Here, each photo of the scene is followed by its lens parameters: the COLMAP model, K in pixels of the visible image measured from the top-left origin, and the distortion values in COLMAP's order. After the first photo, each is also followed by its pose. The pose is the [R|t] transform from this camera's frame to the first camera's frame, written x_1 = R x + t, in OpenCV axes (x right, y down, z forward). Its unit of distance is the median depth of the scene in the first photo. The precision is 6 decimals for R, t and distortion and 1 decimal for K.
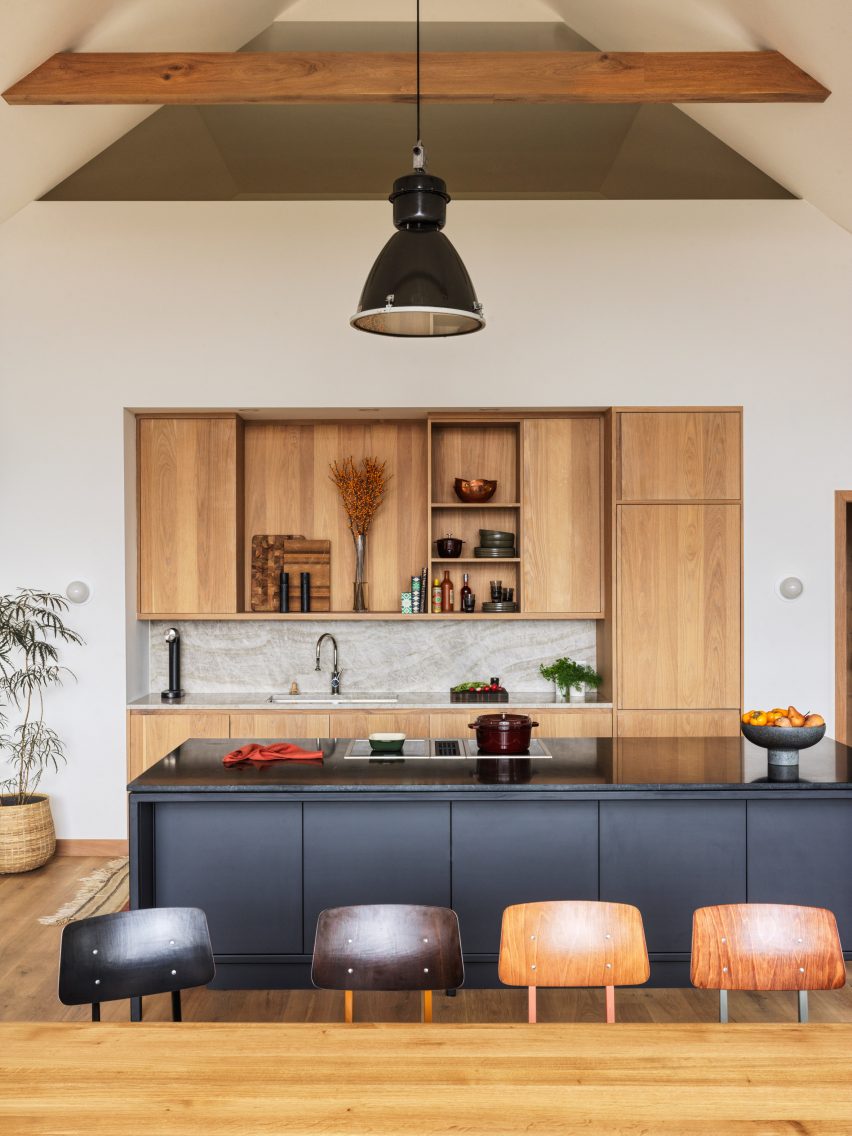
lens RADIAL K [[1192.6, 0, 427.3], [0, 1192.6, 566.9], [0, 0, 1]] dist [-0.014747, 0.000000]
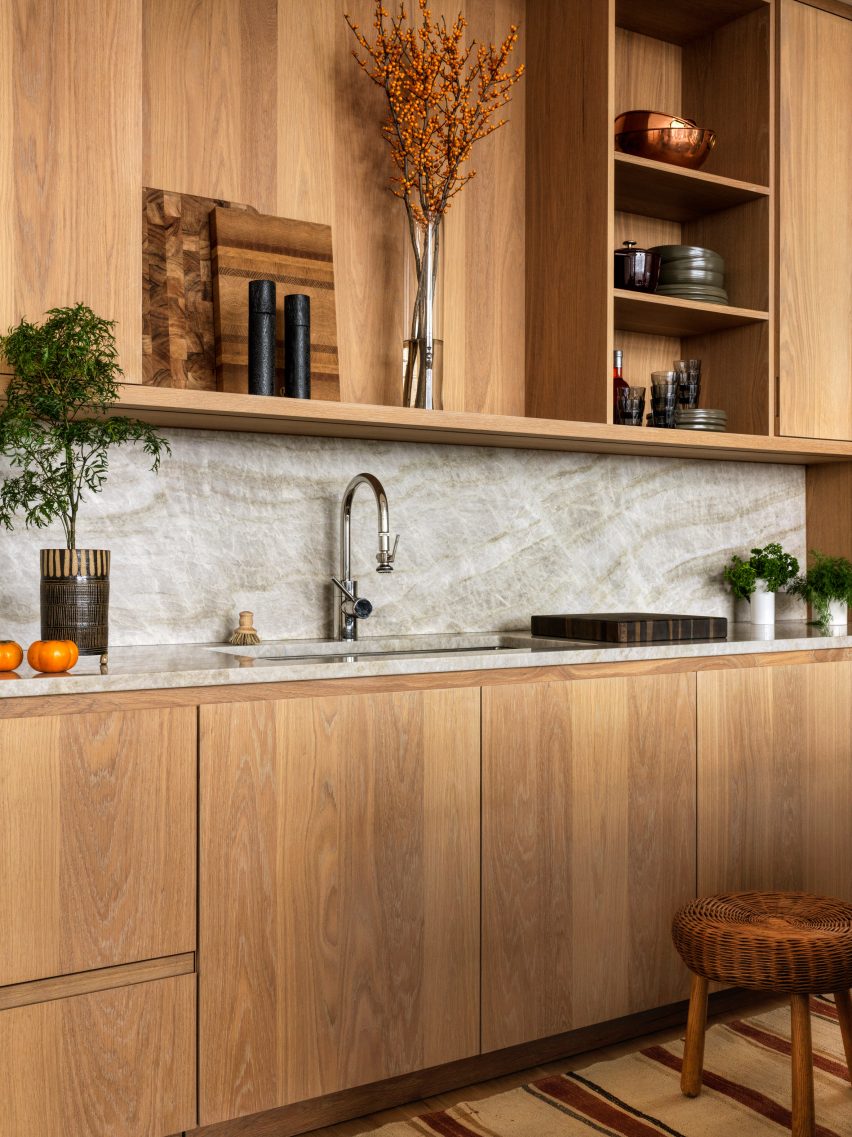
lens RADIAL K [[1193.7, 0, 424.0], [0, 1193.7, 570.5], [0, 0, 1]] dist [-0.014747, 0.000000]
pose [[0.849908, -0.002321, 0.526926, -0.251258], [0.001789, 0.999997, 0.001520, 0.083640], [-0.526928, -0.000349, 0.849910, 0.664349]]
